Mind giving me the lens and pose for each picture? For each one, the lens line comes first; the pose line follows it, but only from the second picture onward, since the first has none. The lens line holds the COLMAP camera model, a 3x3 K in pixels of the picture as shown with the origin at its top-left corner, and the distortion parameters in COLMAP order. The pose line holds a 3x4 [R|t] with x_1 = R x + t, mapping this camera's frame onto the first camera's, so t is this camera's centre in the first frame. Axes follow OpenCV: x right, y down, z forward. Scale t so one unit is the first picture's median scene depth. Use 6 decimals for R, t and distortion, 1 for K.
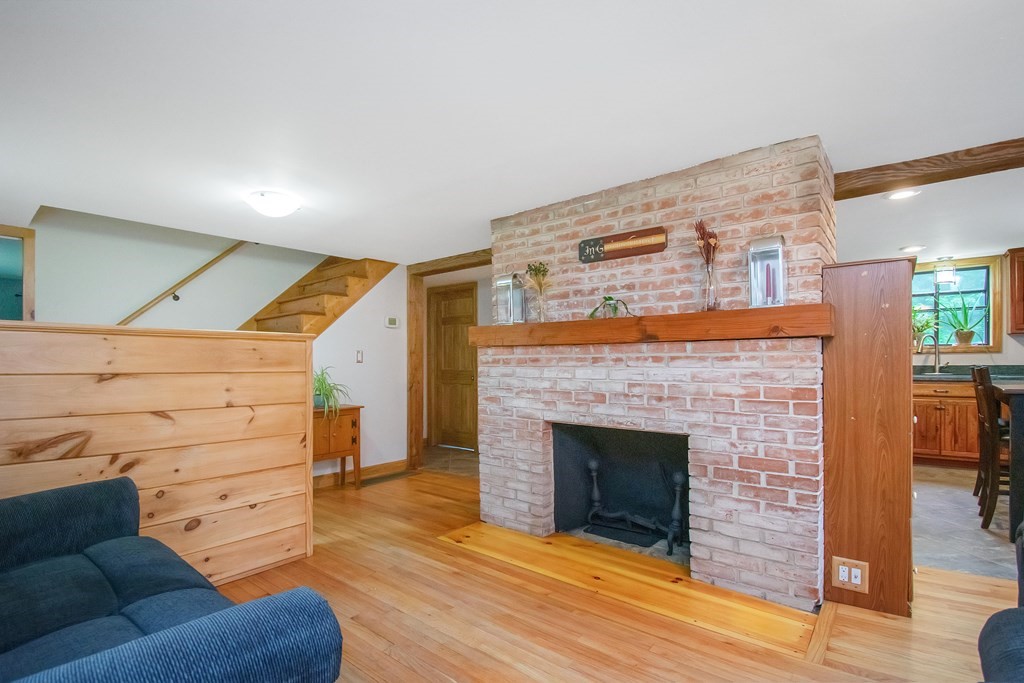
lens RADIAL K [[457.0, 0, 496.2], [0, 457.0, 361.7], [0, 0, 1]] dist [-0.000911, -0.015593]
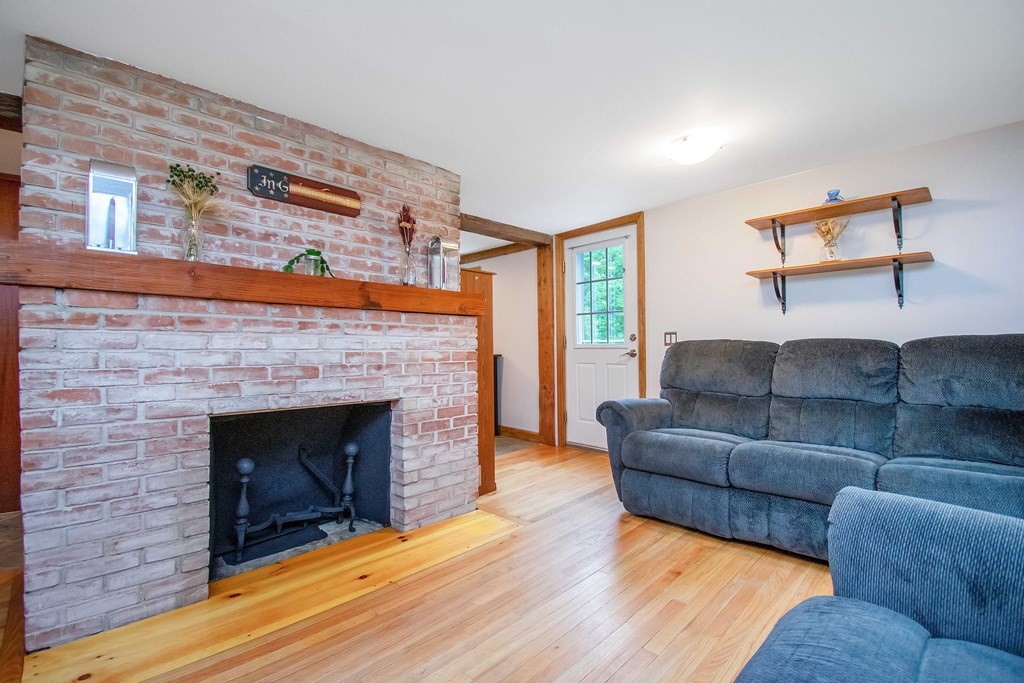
lens RADIAL K [[457.0, 0, 504.7], [0, 457.0, 340.2], [0, 0, 1]] dist [-0.000911, -0.015593]
pose [[0.092725, 0.025929, 0.995354, -0.552632], [0.003090, 0.999649, -0.026329, 0.045044], [-0.995687, 0.005517, 0.092612, 0.577811]]
